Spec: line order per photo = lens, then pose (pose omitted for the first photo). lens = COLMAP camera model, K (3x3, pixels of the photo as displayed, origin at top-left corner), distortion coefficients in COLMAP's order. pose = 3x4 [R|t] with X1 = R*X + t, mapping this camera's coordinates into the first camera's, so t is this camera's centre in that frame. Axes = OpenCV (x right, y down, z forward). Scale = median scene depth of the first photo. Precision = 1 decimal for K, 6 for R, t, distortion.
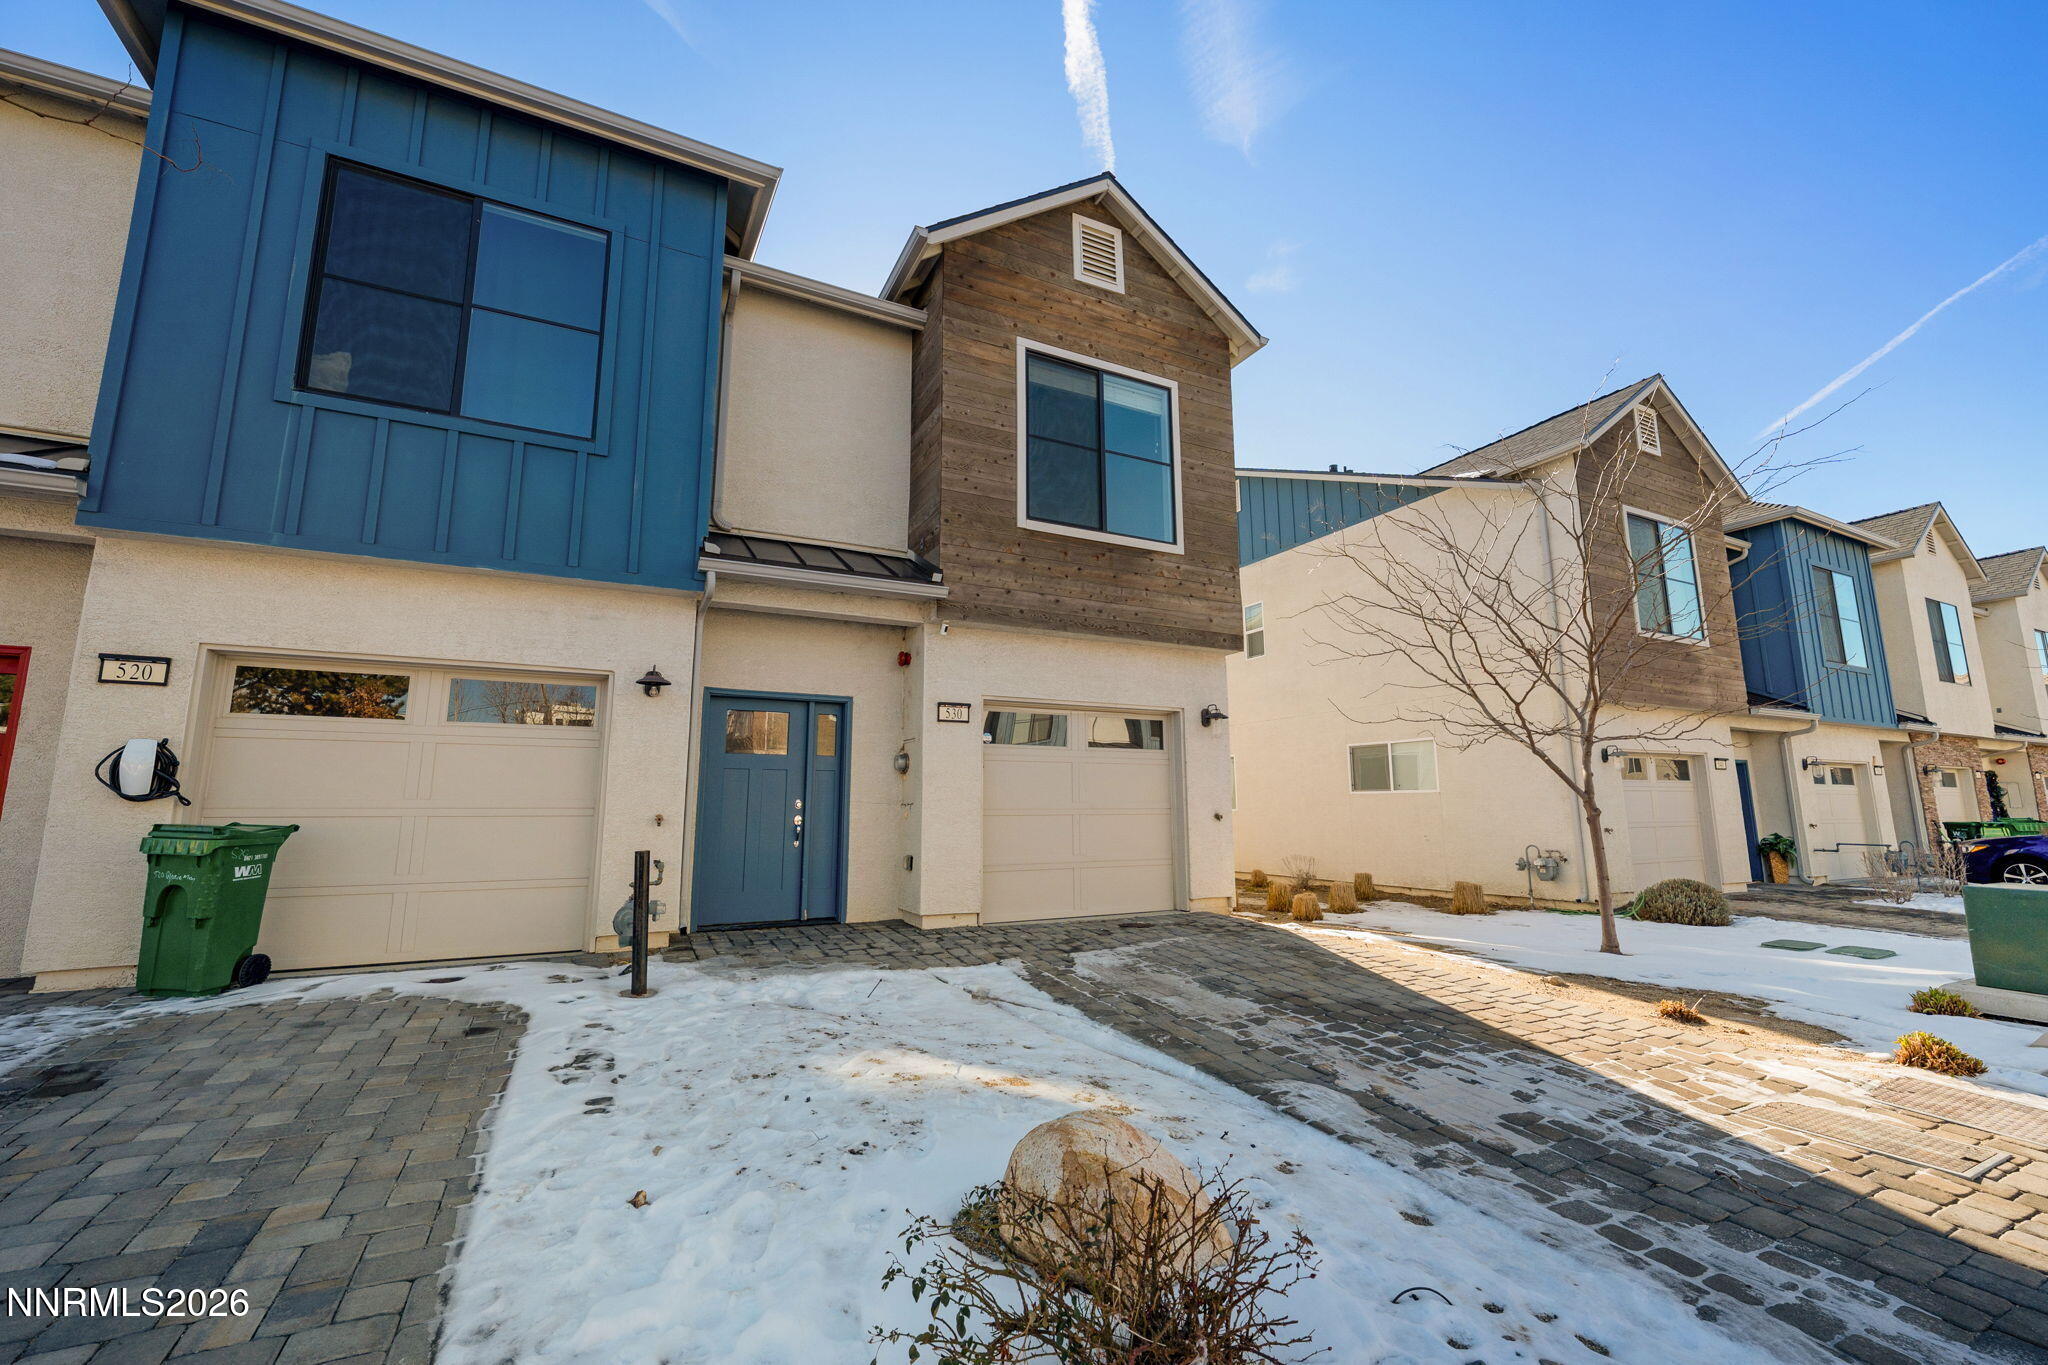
lens RADIAL K [[809.1, 0, 1024.0], [0, 809.1, 682.5], [0, 0, 1]] dist [-0.001222, -0.000976]
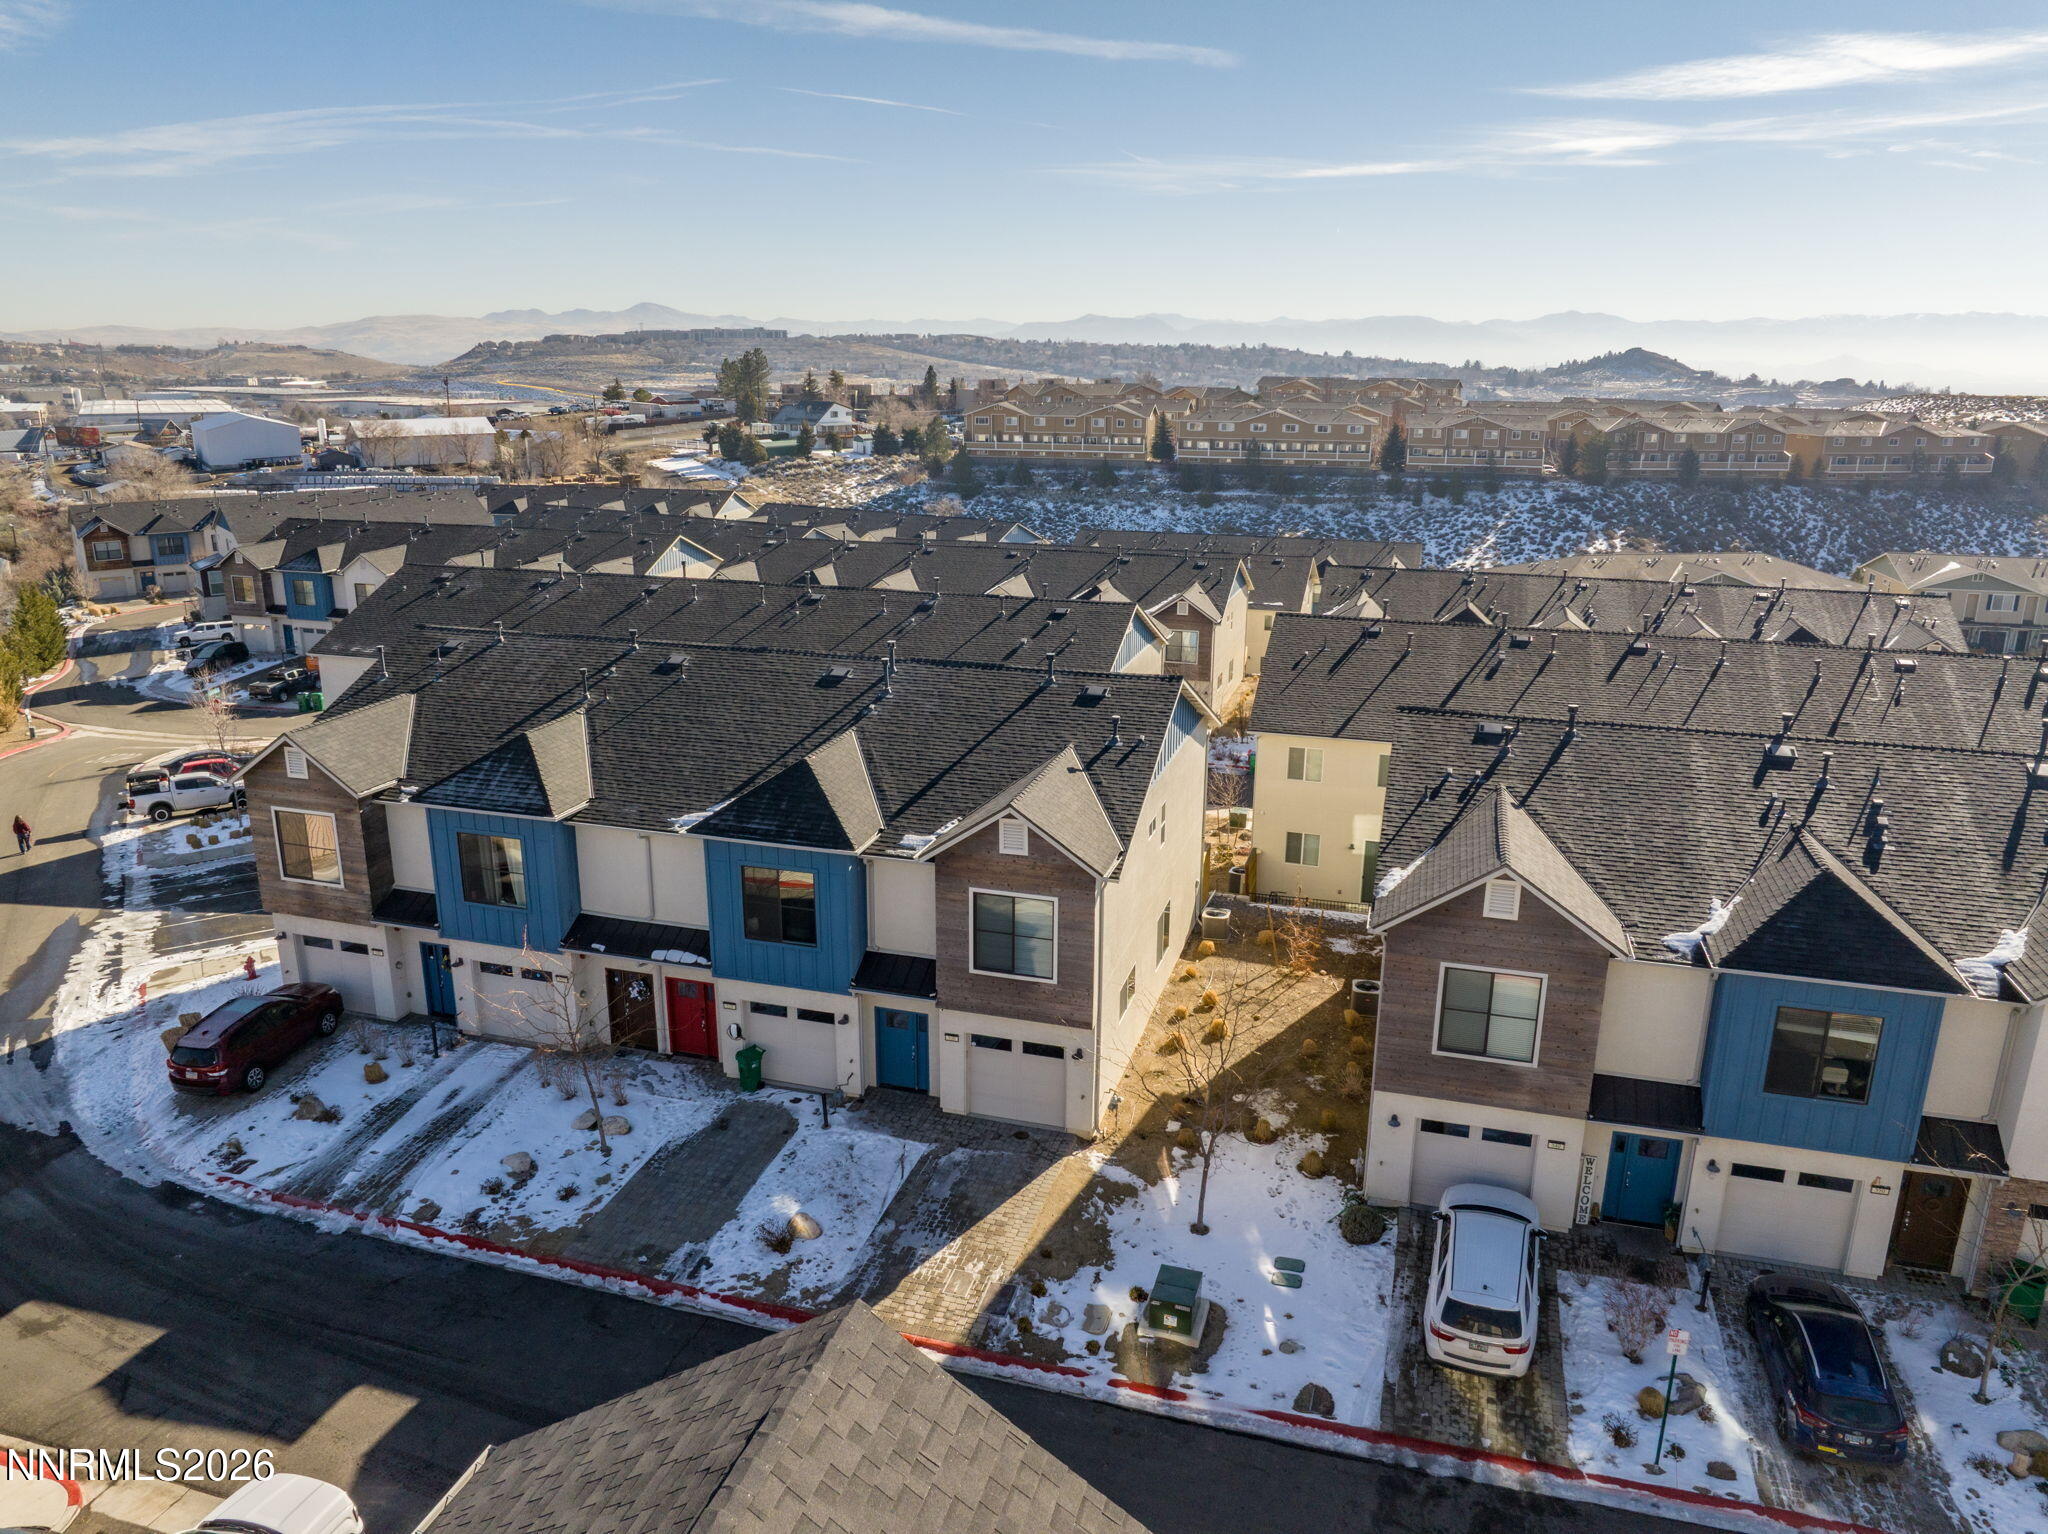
lens RADIAL K [[1440.8, 0, 1024.0], [0, 1440.8, 767.0], [0, 0, 1]] dist [0.001628, 0.000094]
pose [[0.723951, 0.204939, -0.658706, 2.629375], [0.098161, 0.914534, 0.392417, -2.275575], [0.682831, -0.348750, 0.641961, -1.277260]]
